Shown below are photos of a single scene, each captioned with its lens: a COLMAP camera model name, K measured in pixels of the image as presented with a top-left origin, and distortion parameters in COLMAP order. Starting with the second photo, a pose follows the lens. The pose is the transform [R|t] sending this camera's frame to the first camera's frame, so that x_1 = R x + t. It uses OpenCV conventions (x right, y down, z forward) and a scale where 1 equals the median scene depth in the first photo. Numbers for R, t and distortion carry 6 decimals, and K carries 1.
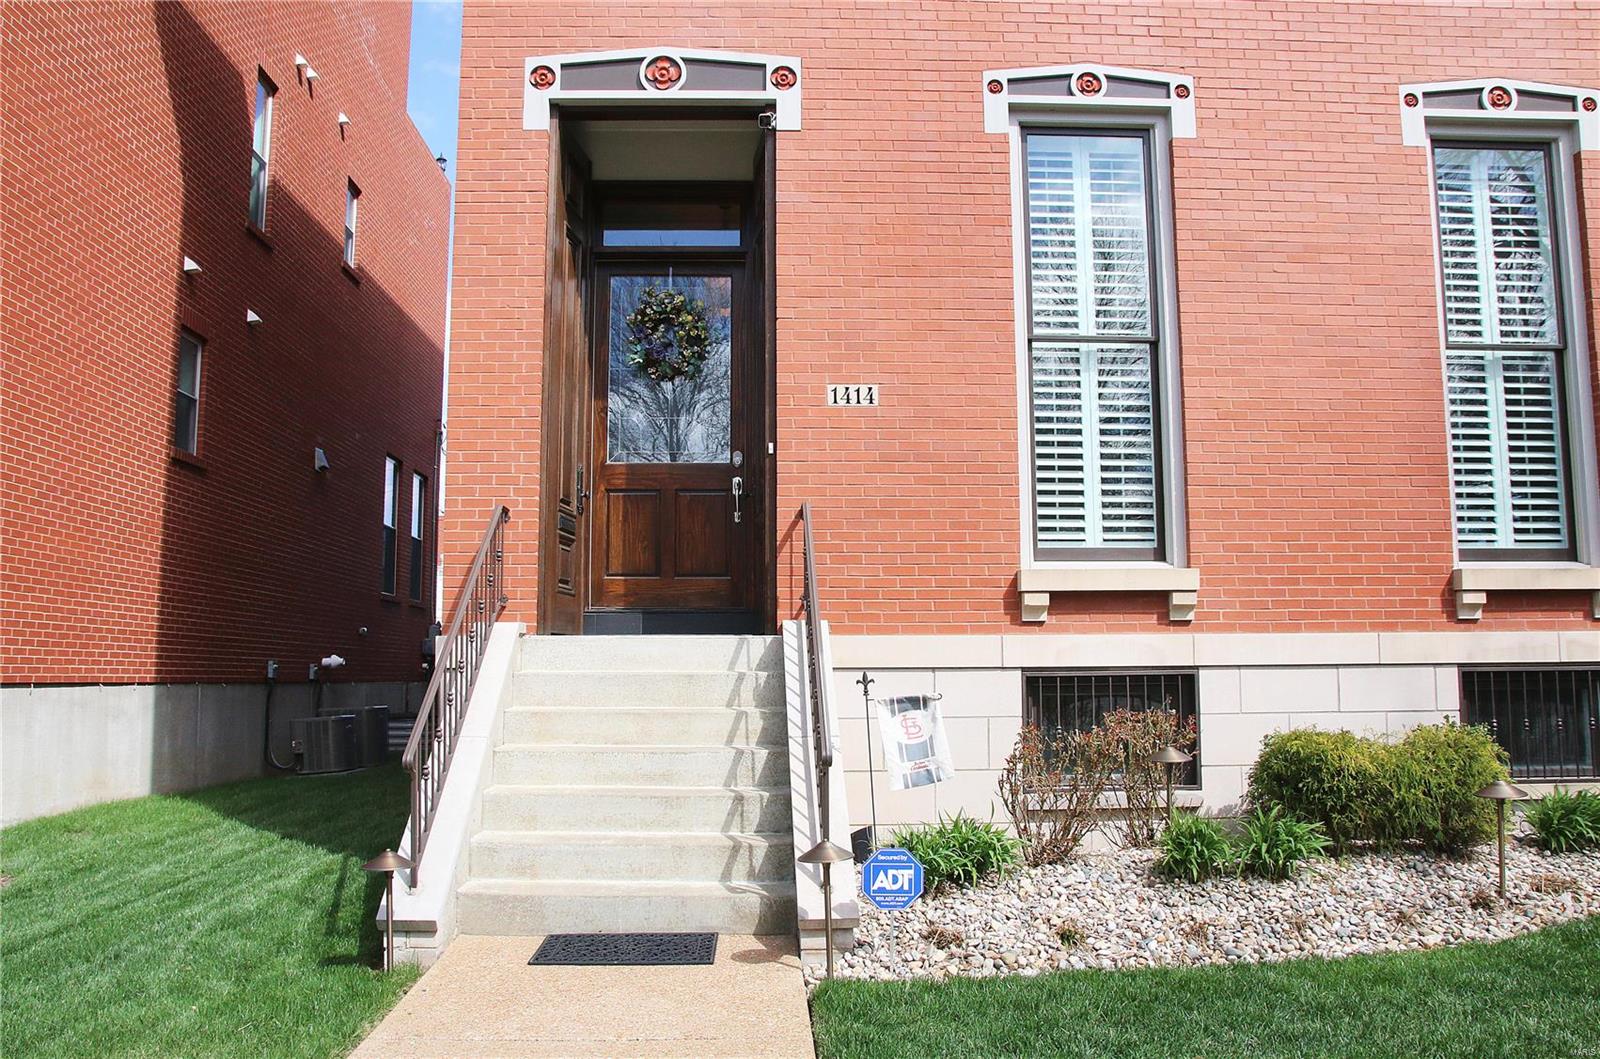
lens RADIAL K [[1211.0, 0, 798.7], [0, 1211.0, 524.2], [0, 0, 1]] dist [-0.066631, 0.001817]
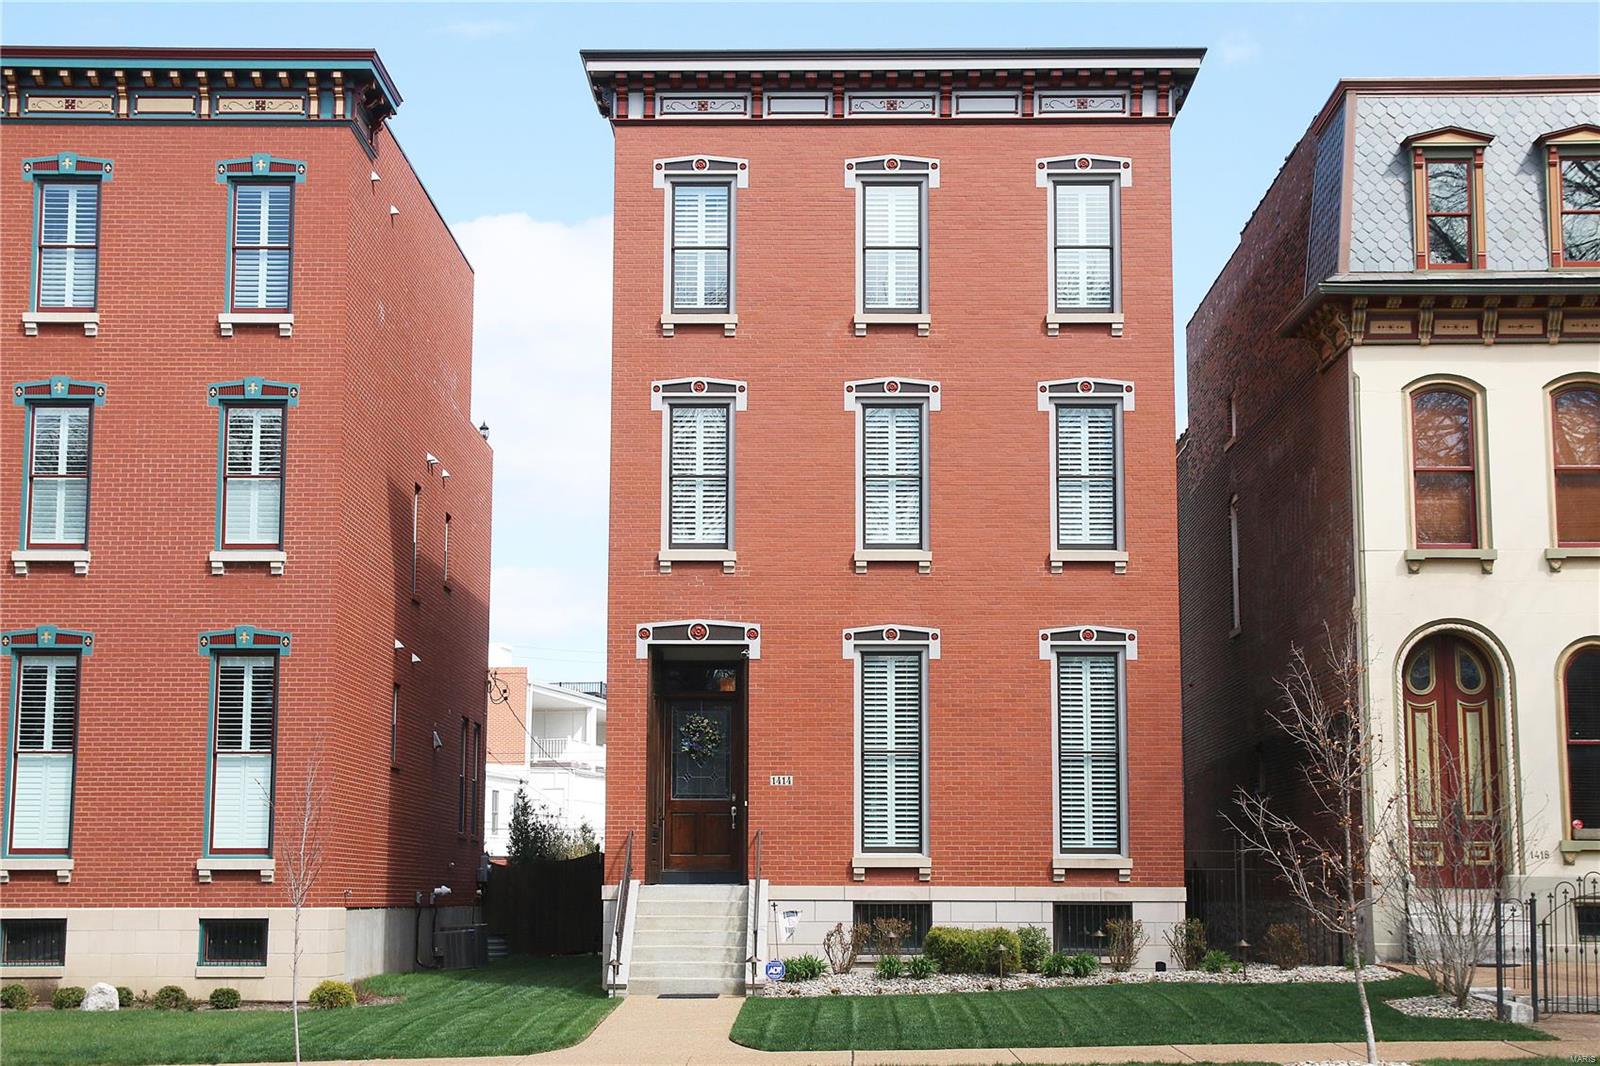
lens RADIAL K [[2570.5, 0, 798.8], [0, 2570.5, 533.9], [0, 0, 1]] dist [0.050601, 0.000000]
pose [[0.998346, -0.001319, -0.057472, 0.363394], [0.000387, 0.999868, -0.016218, -0.502088], [0.057486, 0.016169, 0.998215, -3.928167]]
